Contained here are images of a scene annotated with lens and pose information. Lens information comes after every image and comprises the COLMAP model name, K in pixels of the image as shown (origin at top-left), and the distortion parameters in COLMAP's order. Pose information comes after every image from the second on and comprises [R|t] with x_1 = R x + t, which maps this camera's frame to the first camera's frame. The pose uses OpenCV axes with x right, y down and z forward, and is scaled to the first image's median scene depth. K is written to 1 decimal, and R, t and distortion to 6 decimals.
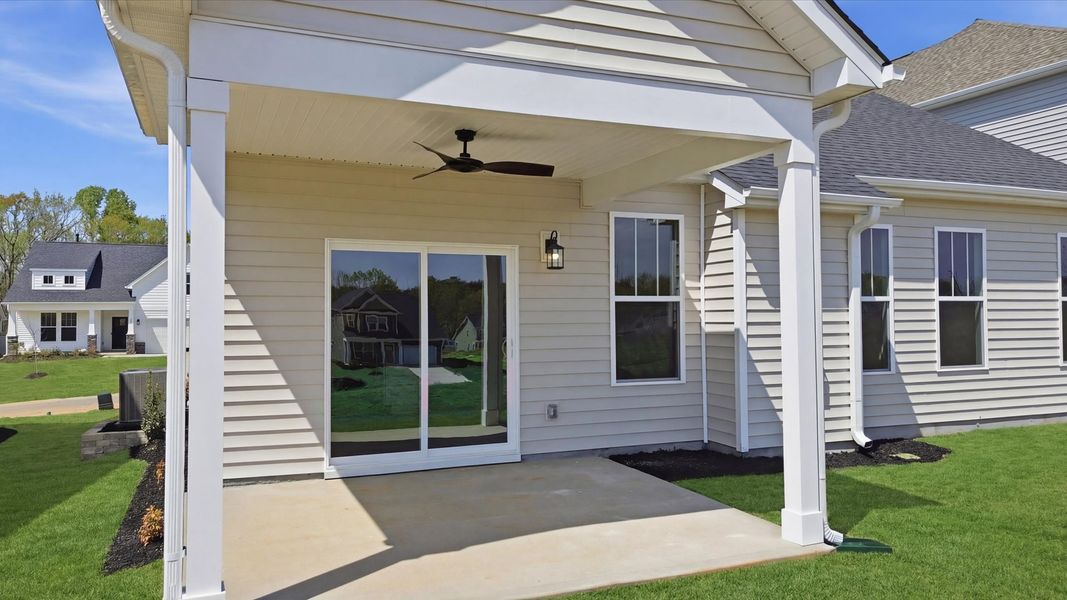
lens RADIAL K [[747.9, 0, 518.7], [0, 747.9, 300.4], [0, 0, 1]] dist [0.099038, -0.145976]
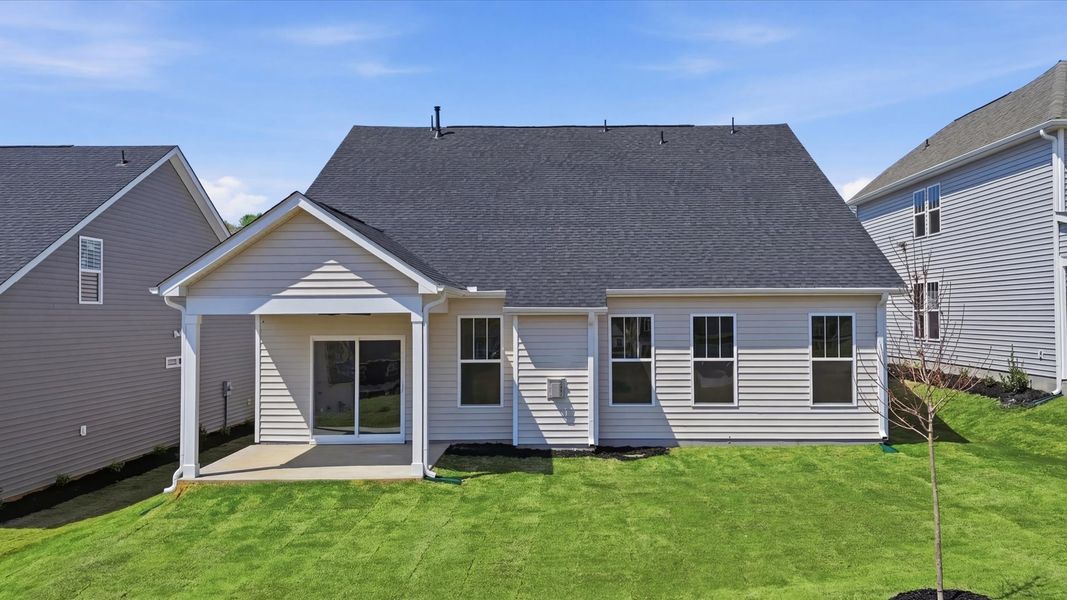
lens RADIAL K [[823.9, 0, 565.5], [0, 823.9, 301.1], [0, 0, 1]] dist [0.062790, -0.003269]
pose [[0.925581, -0.004652, -0.378521, 1.120376], [0.006997, 0.999964, 0.004821, -0.156663], [0.378485, -0.007111, 0.925580, -0.796057]]
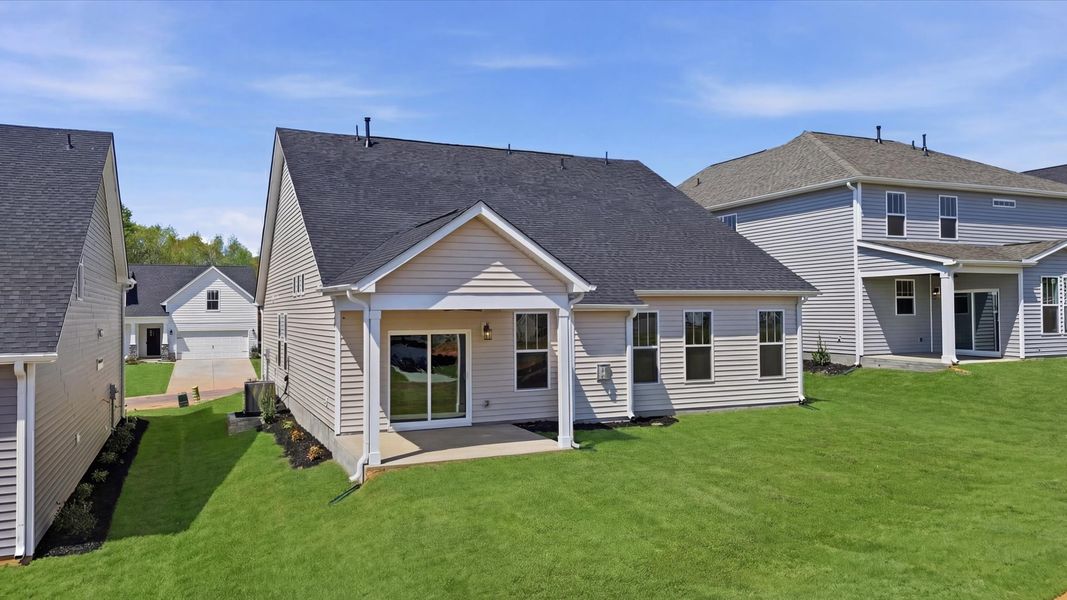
lens RADIAL K [[747.9, 0, 518.7], [0, 747.9, 300.4], [0, 0, 1]] dist [0.099038, -0.145976]
pose [[0.999712, -0.001573, 0.023931, 0.080743], [0.001471, 0.999990, 0.004281, -0.154036], [-0.023937, -0.004244, 0.999704, -1.125927]]
